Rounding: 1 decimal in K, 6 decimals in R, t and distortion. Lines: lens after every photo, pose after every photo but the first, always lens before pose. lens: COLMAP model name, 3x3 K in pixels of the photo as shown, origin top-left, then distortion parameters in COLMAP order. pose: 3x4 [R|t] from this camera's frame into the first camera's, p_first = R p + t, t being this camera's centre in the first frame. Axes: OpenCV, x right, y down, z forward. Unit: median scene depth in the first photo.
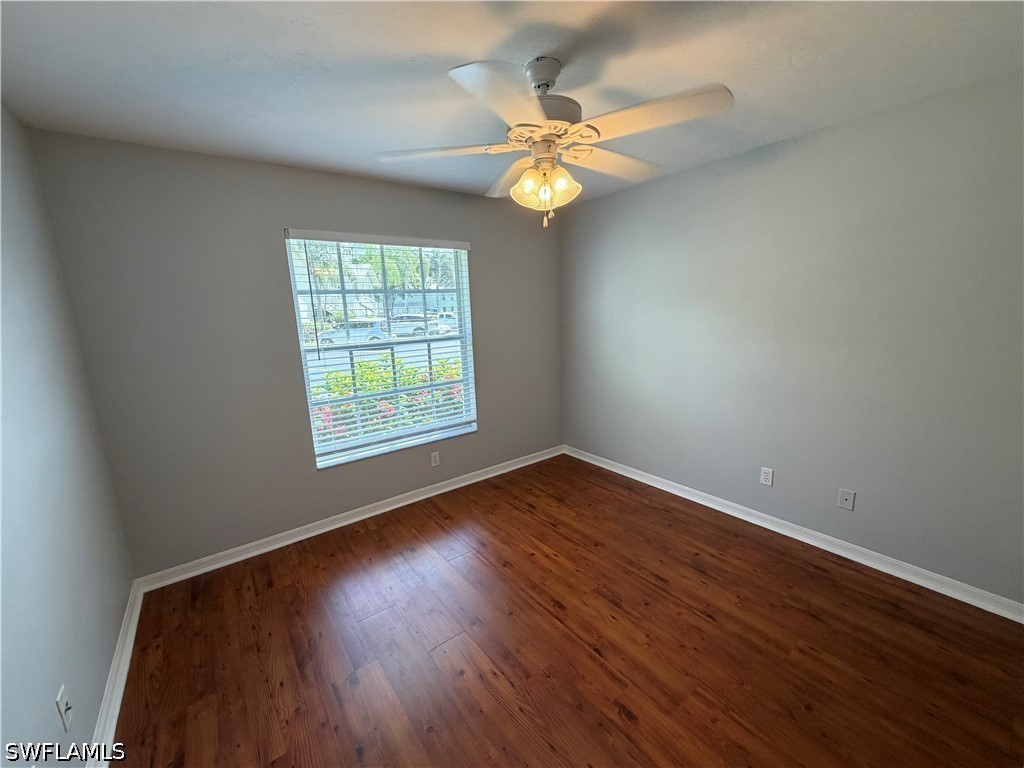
lens RADIAL K [[408.1, 0, 509.9], [0, 408.1, 386.1], [0, 0, 1]] dist [0.000346, -0.000170]
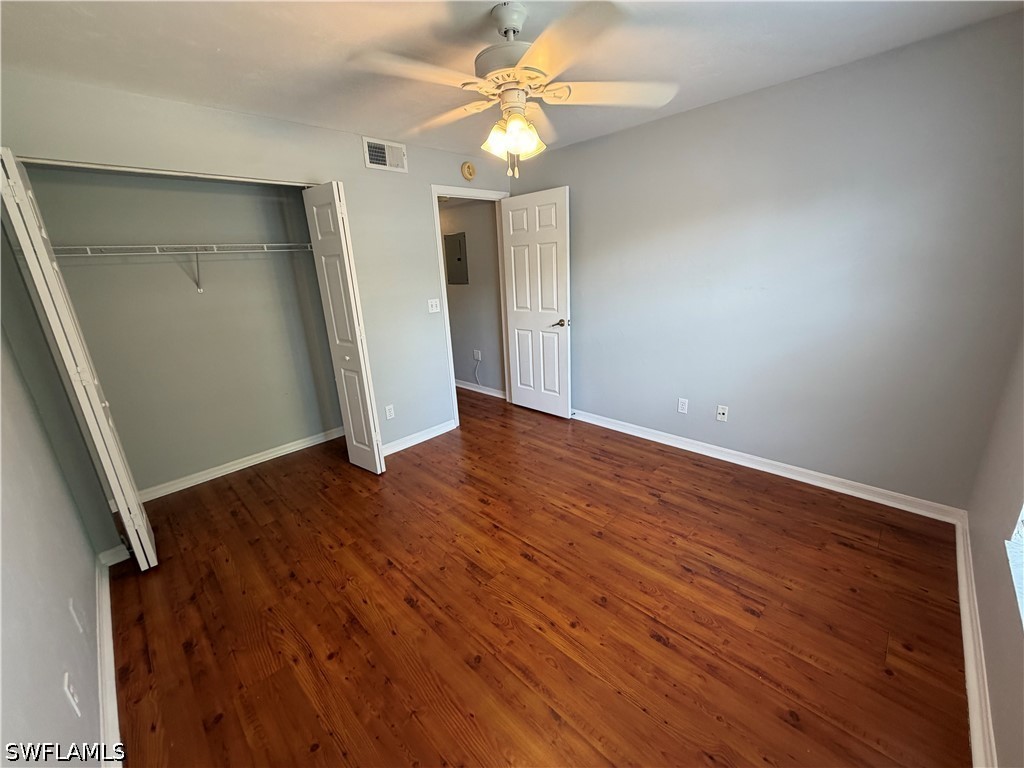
lens RADIAL K [[408.1, 0, 509.9], [0, 408.1, 386.1], [0, 0, 1]] dist [0.000346, -0.000170]
pose [[-0.985731, 0.123340, -0.114554, 0.227267], [0.056008, 0.882072, 0.467774, -0.319120], [0.158740, 0.454683, -0.876393, 1.676119]]
